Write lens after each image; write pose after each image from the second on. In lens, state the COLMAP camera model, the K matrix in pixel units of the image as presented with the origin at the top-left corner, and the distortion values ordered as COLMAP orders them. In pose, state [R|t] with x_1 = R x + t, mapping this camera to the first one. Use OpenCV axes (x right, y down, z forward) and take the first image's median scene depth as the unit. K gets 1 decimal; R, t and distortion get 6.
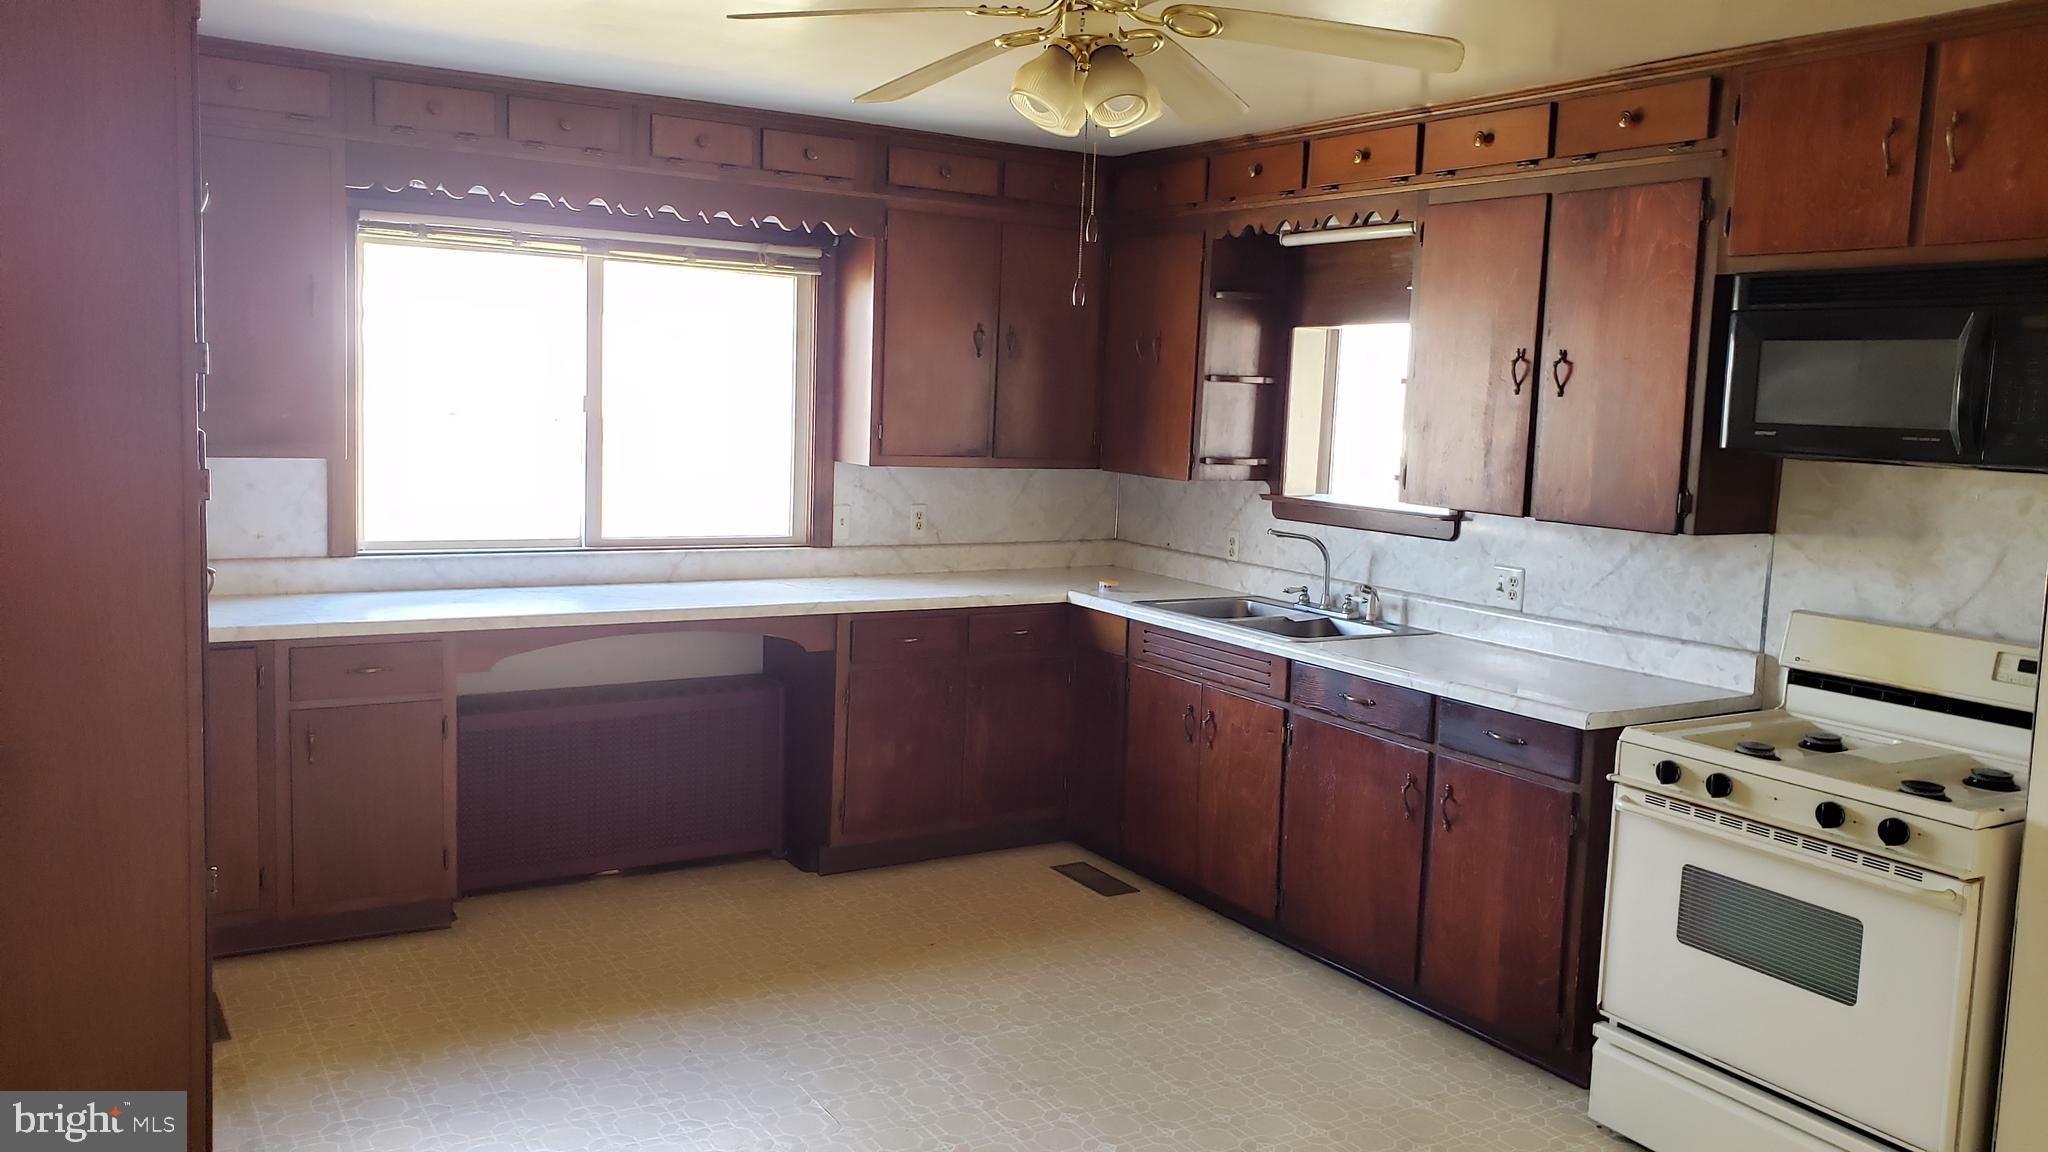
lens RADIAL K [[1582.8, 0, 1023.9], [0, 1582.8, 566.7], [0, 0, 1]] dist [0.175008, -0.370166]
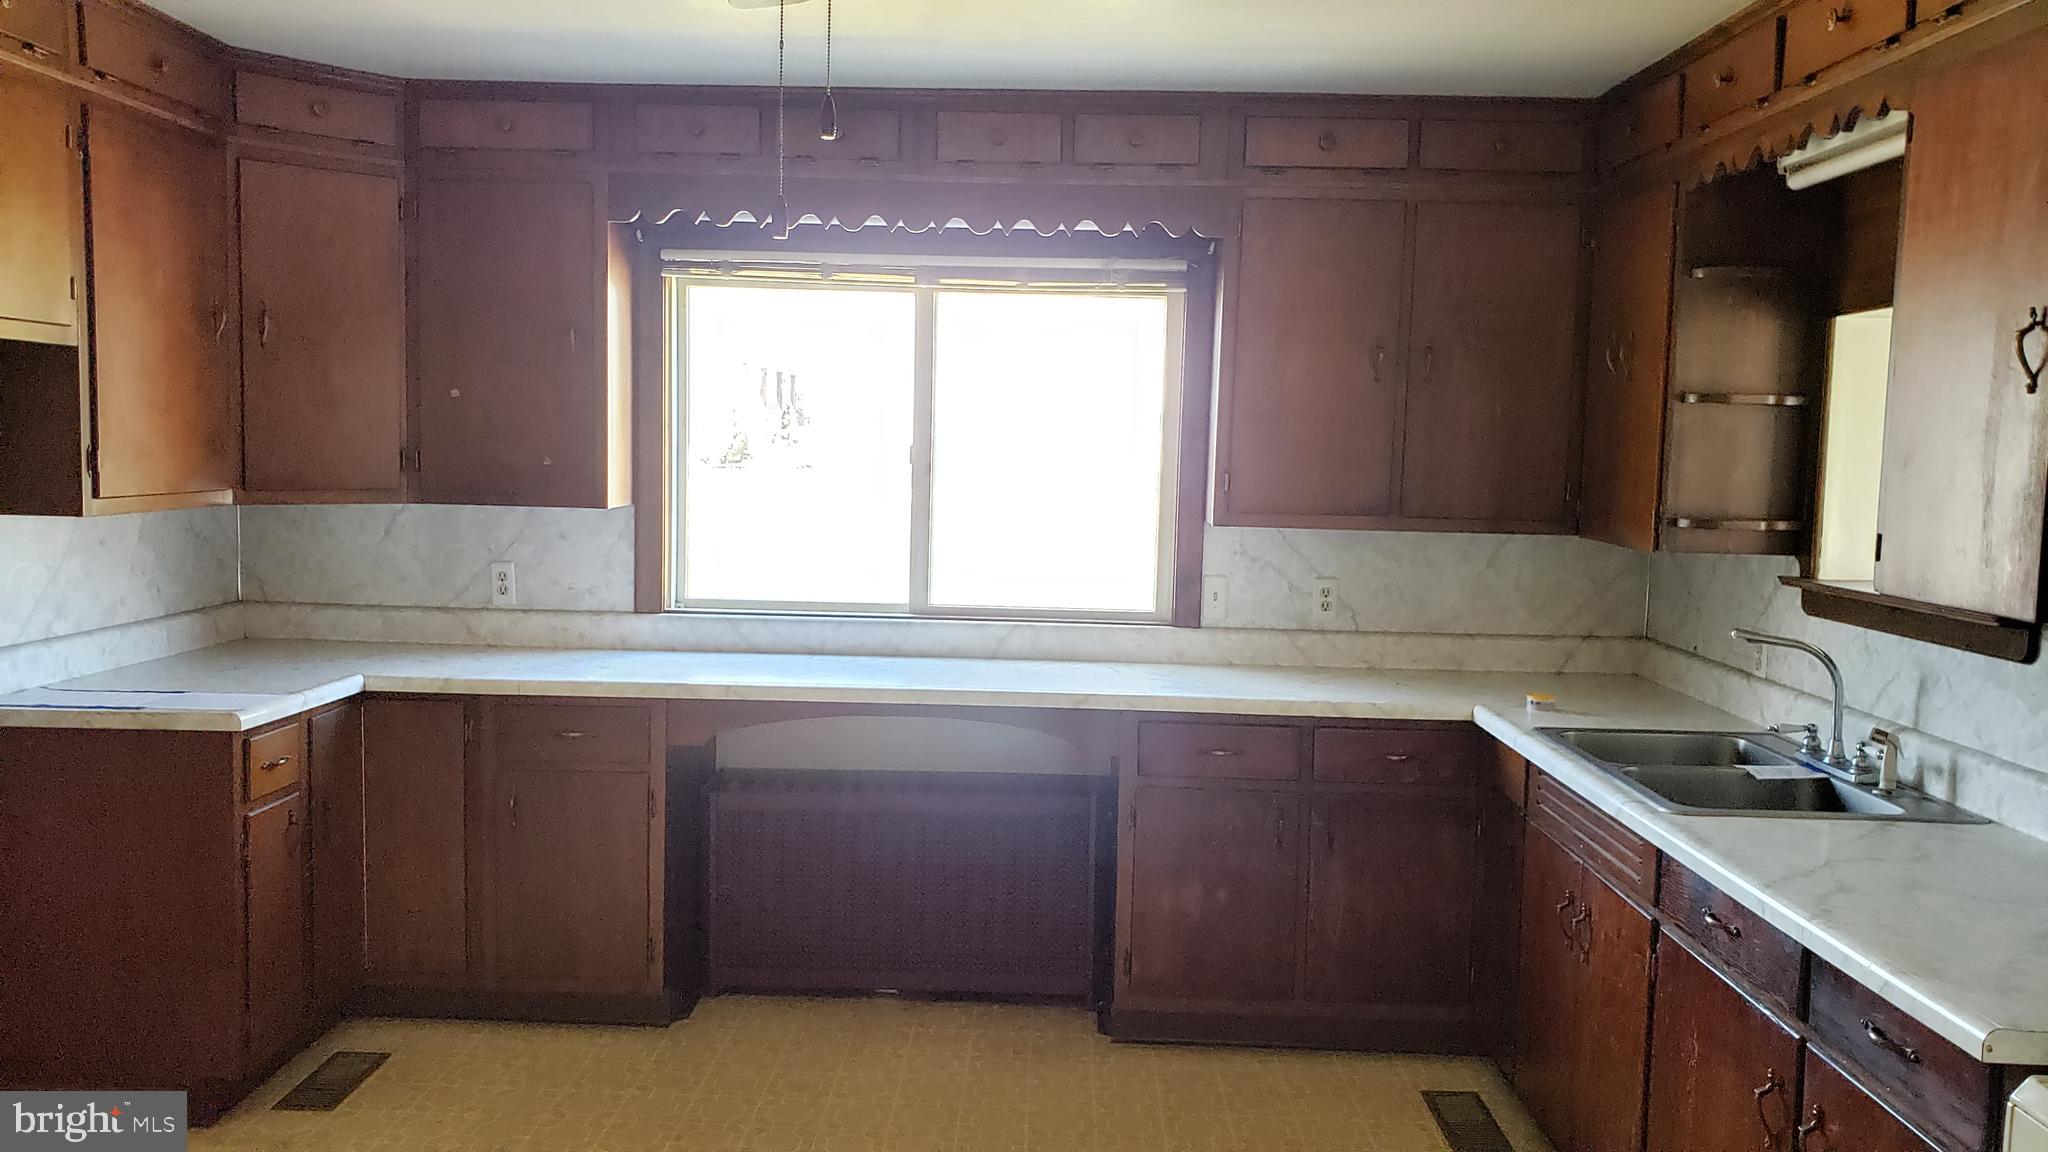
lens RADIAL K [[1589.1, 0, 1027.4], [0, 1589.1, 580.7], [0, 0, 1]] dist [0.160175, -0.256834]
pose [[0.841242, 0.029493, -0.539854, 0.256172], [-0.052758, 0.998224, -0.027677, -0.009743], [0.538078, 0.051765, 0.841304, 0.290776]]
